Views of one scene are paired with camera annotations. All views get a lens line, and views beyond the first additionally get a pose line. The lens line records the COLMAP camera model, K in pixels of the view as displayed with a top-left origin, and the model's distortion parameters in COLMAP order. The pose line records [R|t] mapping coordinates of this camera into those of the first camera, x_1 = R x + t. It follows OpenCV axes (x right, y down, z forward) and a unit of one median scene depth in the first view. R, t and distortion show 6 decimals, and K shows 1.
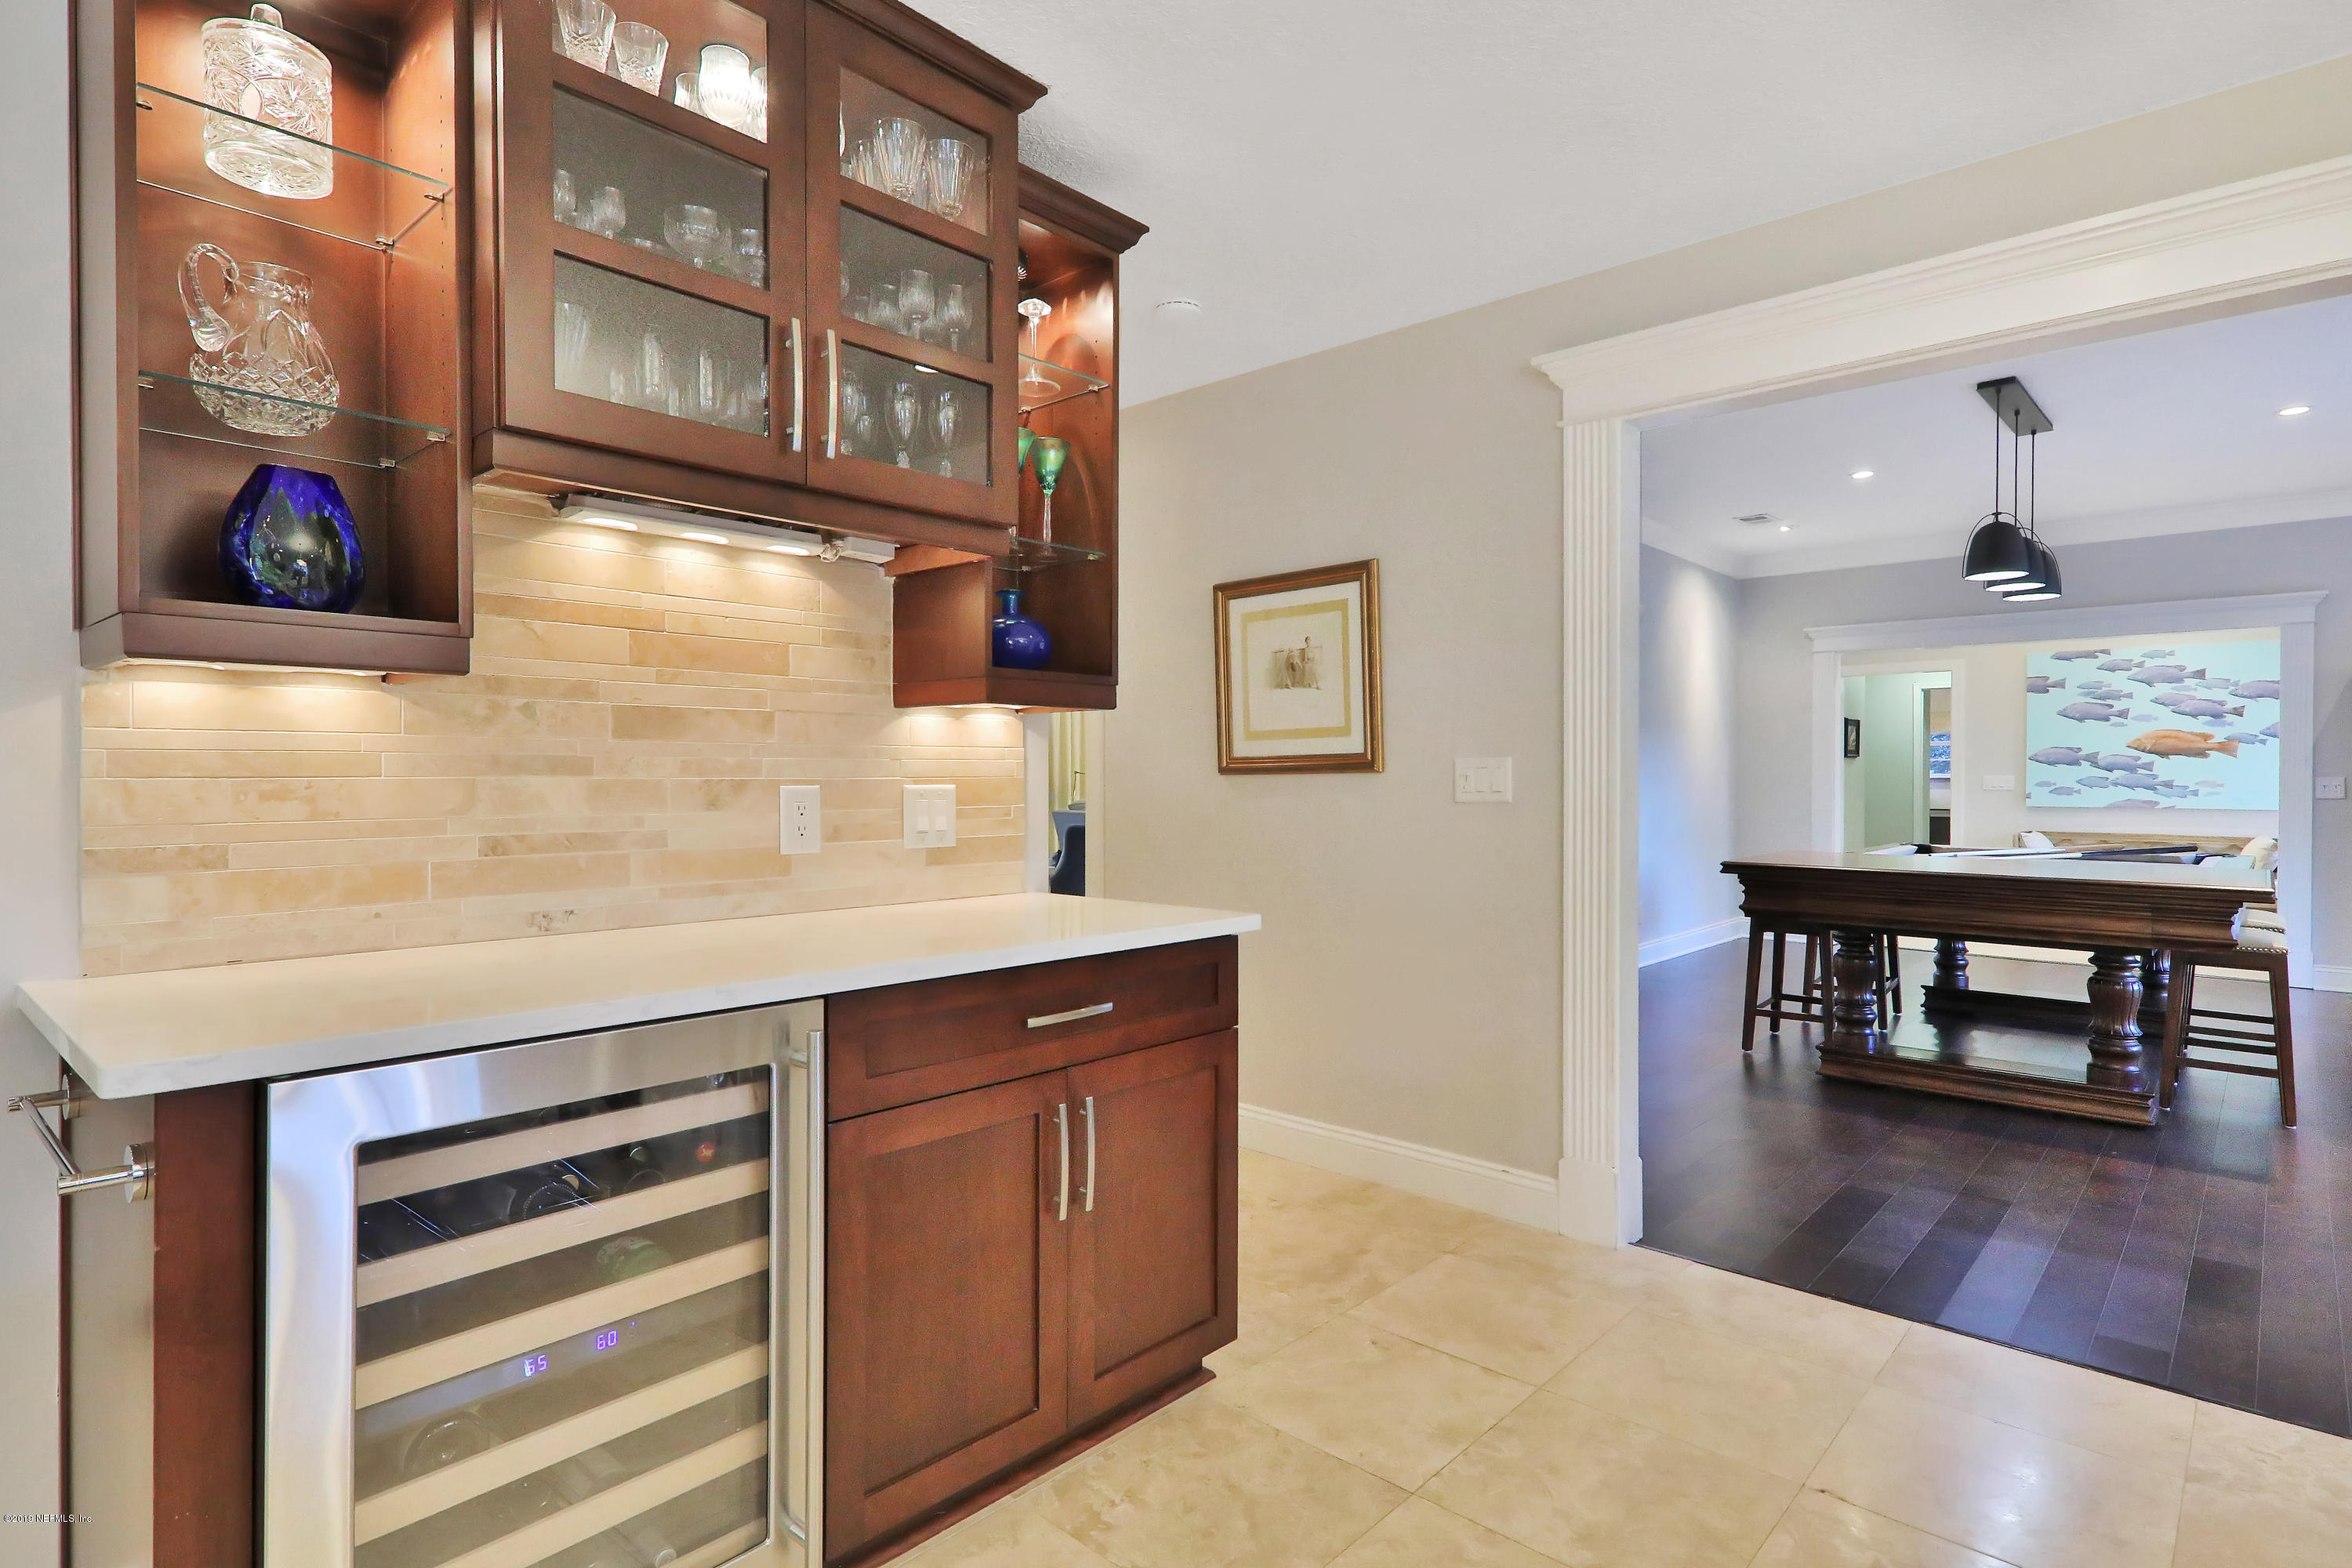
lens RADIAL K [[1189.2, 0, 1177.4], [0, 1189.2, 779.2], [0, 0, 1]] dist [0.003639, 0.001439]
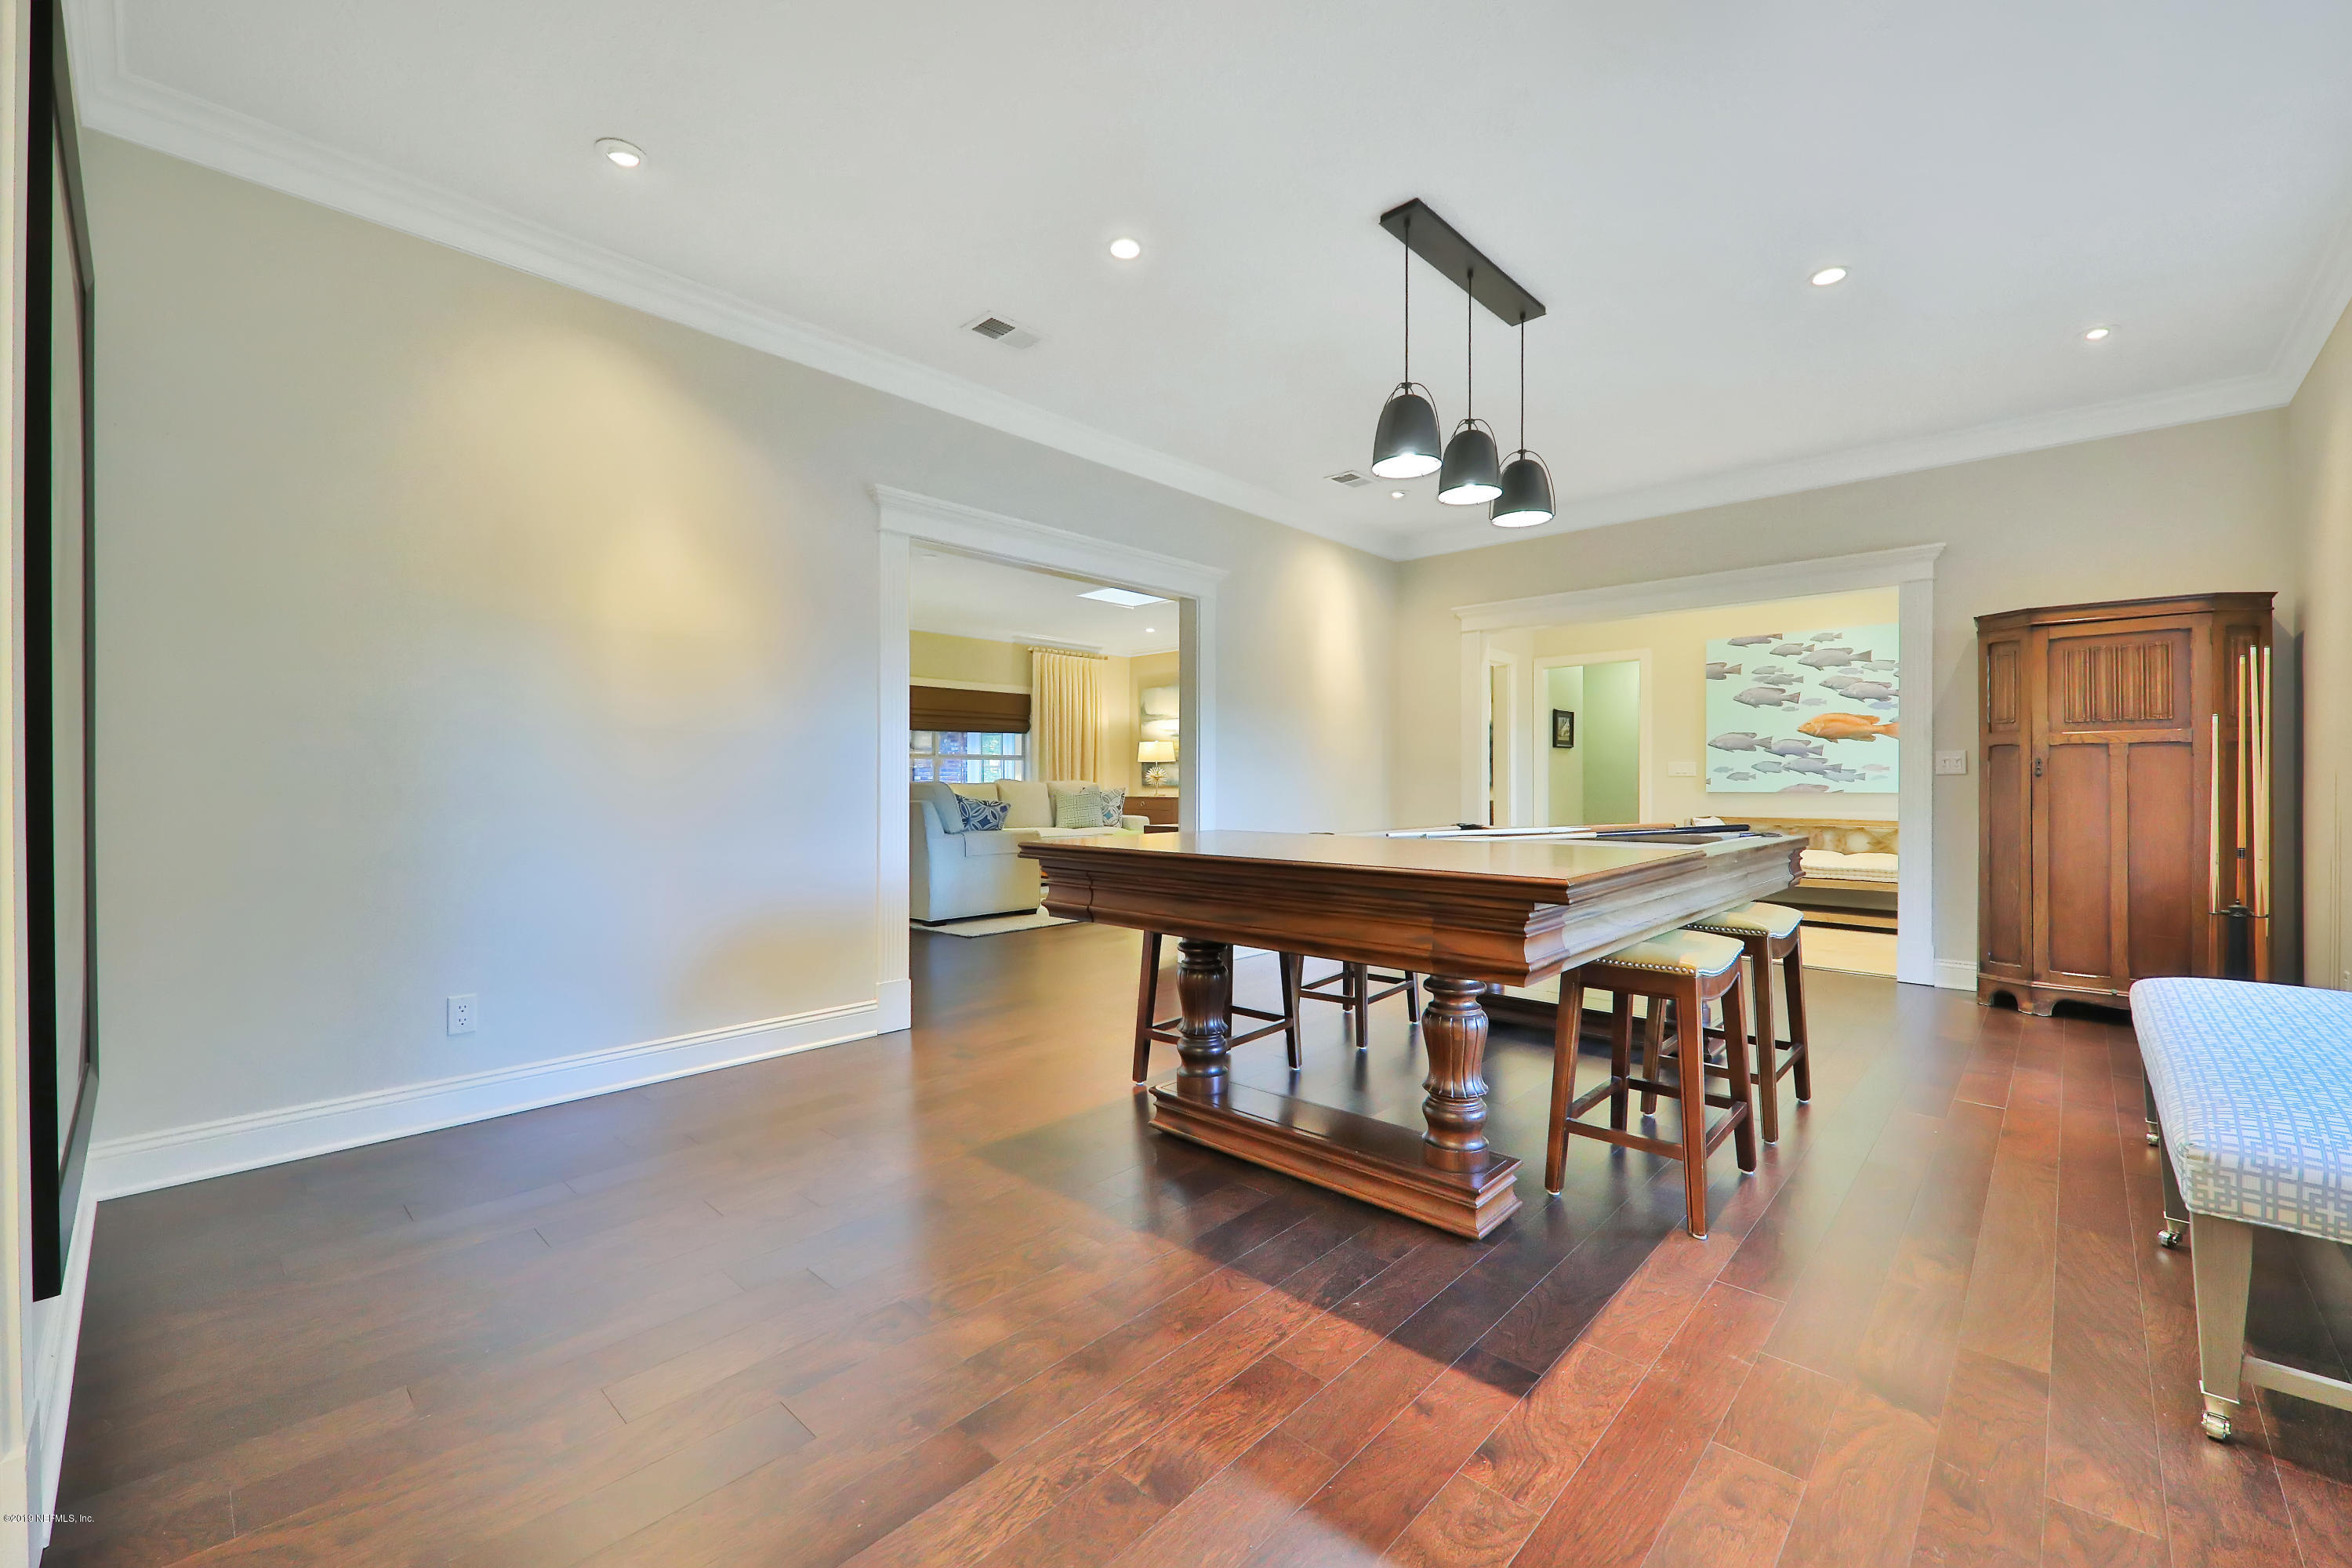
lens RADIAL K [[944.4, 0, 1189.5], [0, 944.4, 781.4], [0, 0, 1]] dist [0.012222, 0.000049]
pose [[0.999995, -0.002982, 0.000859, 0.289336], [0.002986, 0.999982, -0.005180, 0.017551], [-0.000844, 0.005182, 0.999986, 0.209448]]
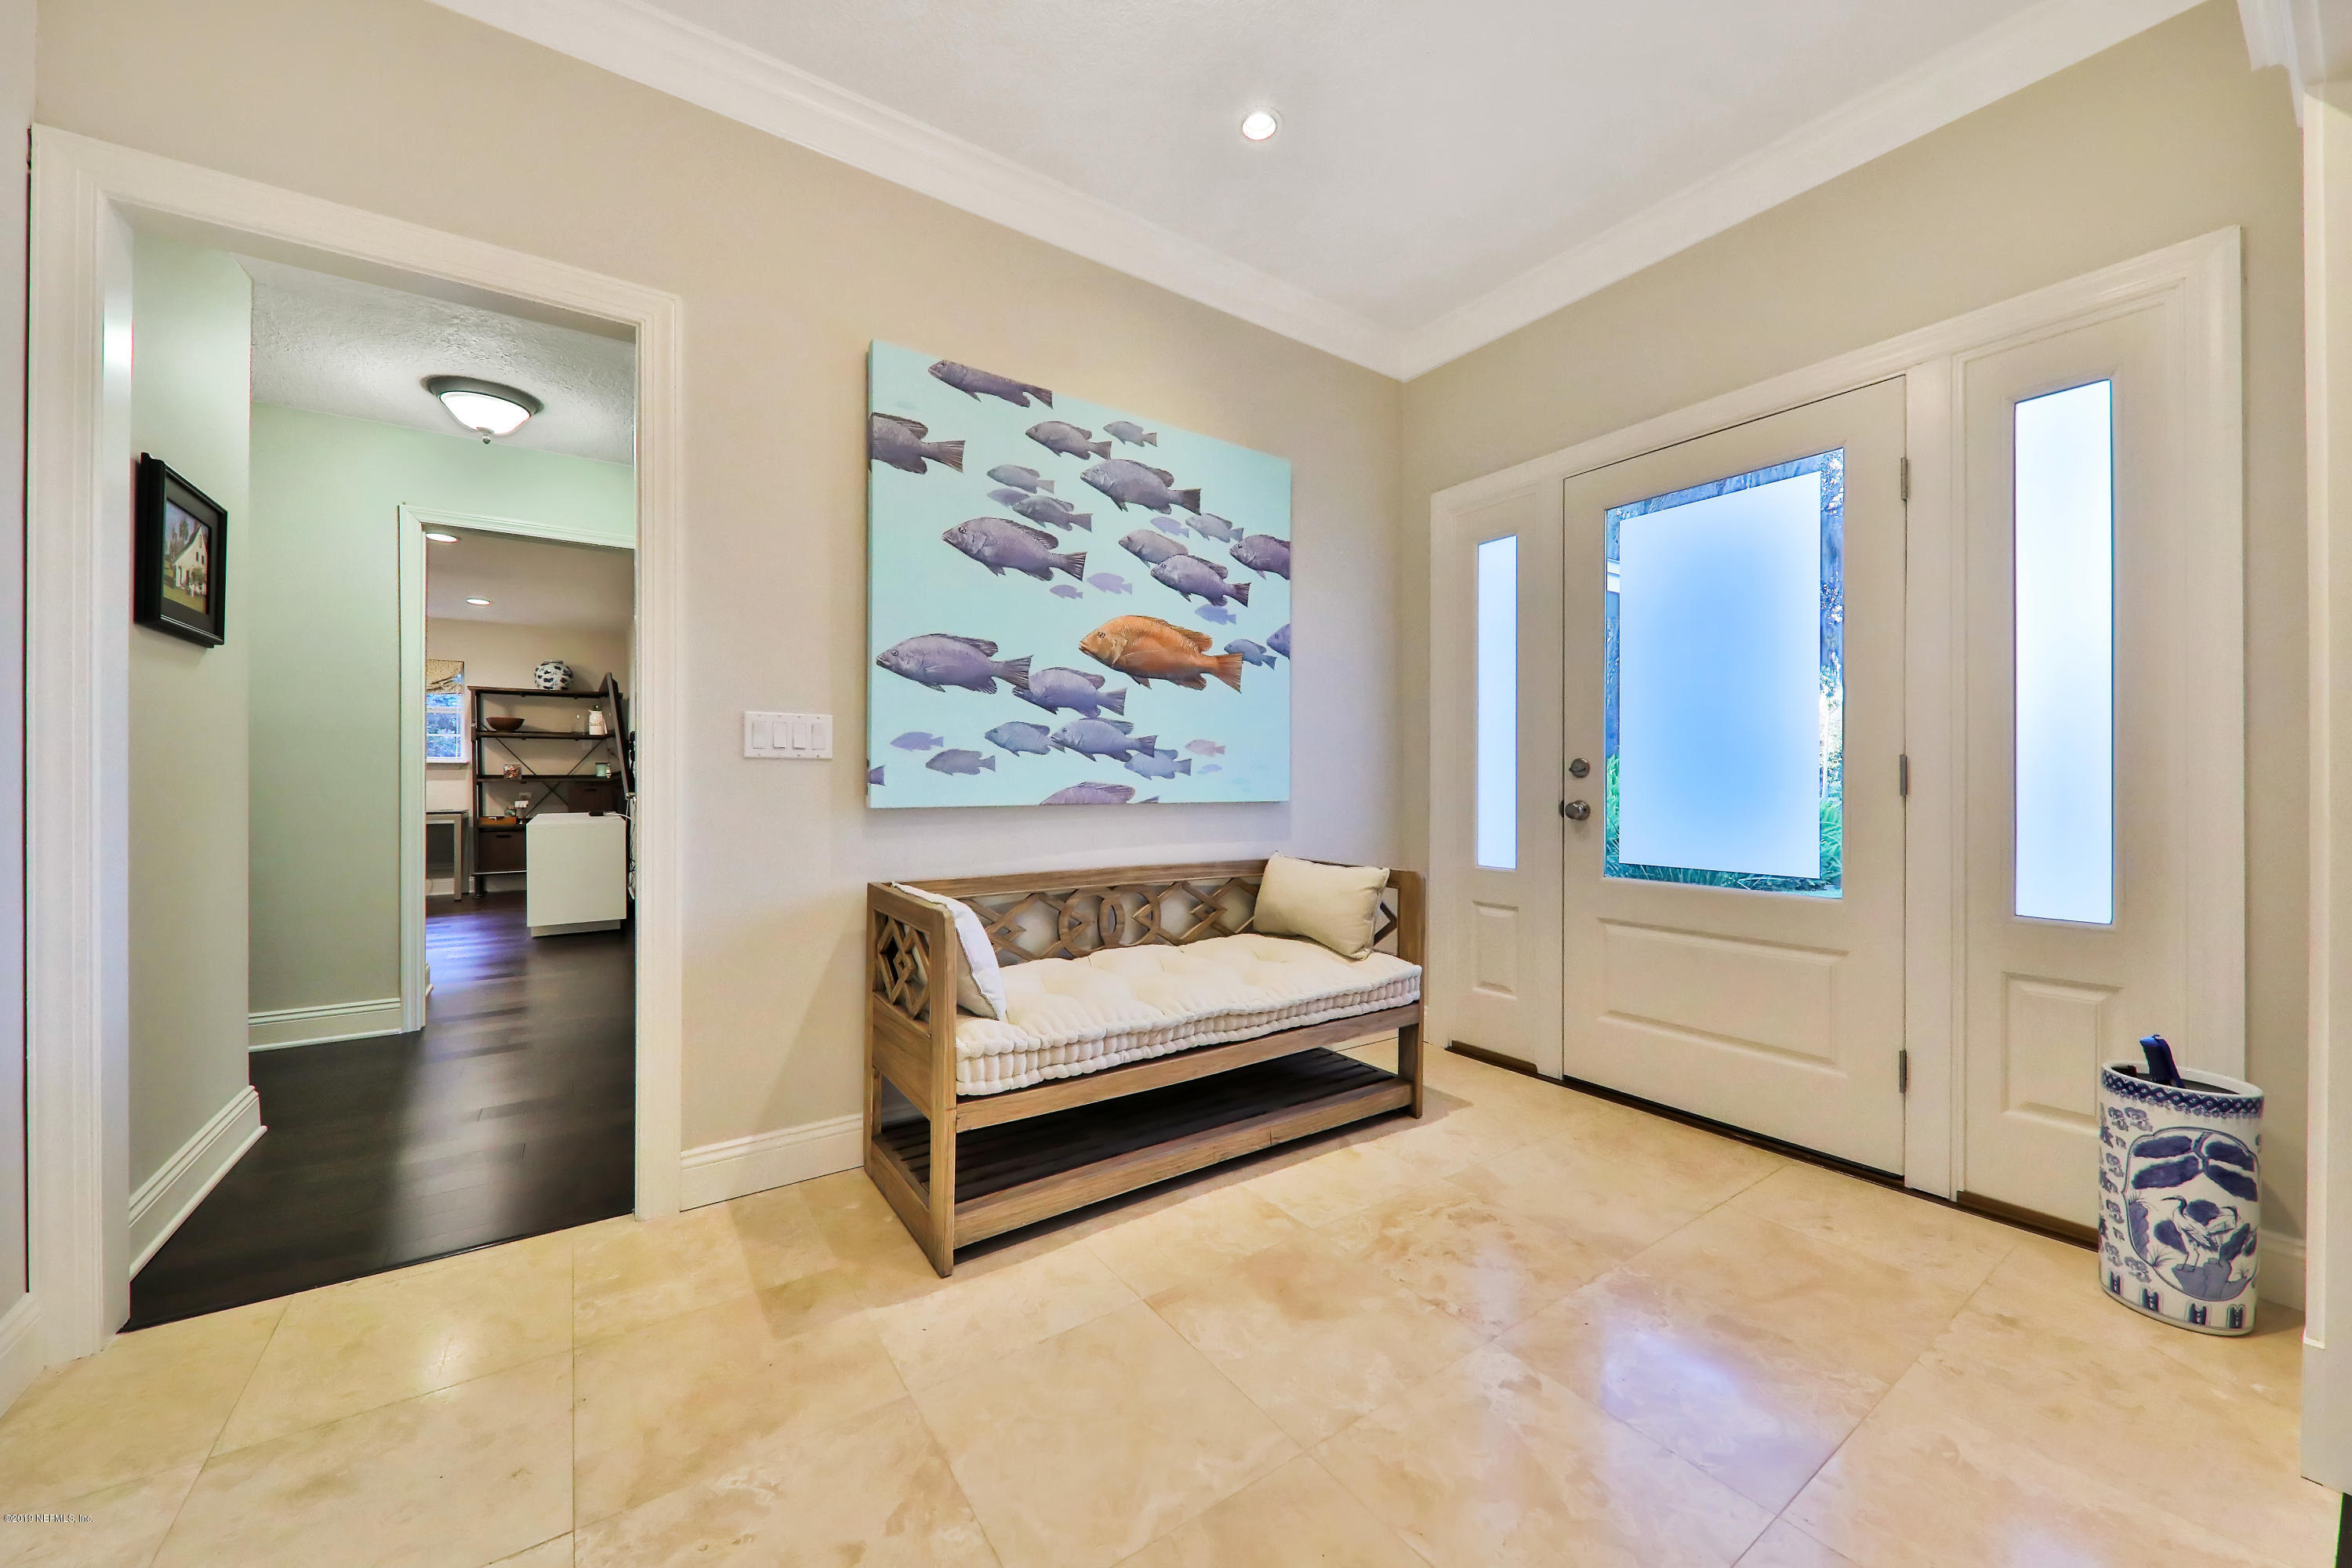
lens RADIAL K [[874.0, 0, 1175.8], [0, 874.0, 779.1], [0, 0, 1]] dist [0.001118, 0.000102]
pose [[0.233290, 0.000817, 0.972407, 0.526184], [0.002962, 0.999994, -0.001551, 0.016287], [-0.972403, 0.003242, 0.233286, 0.909678]]
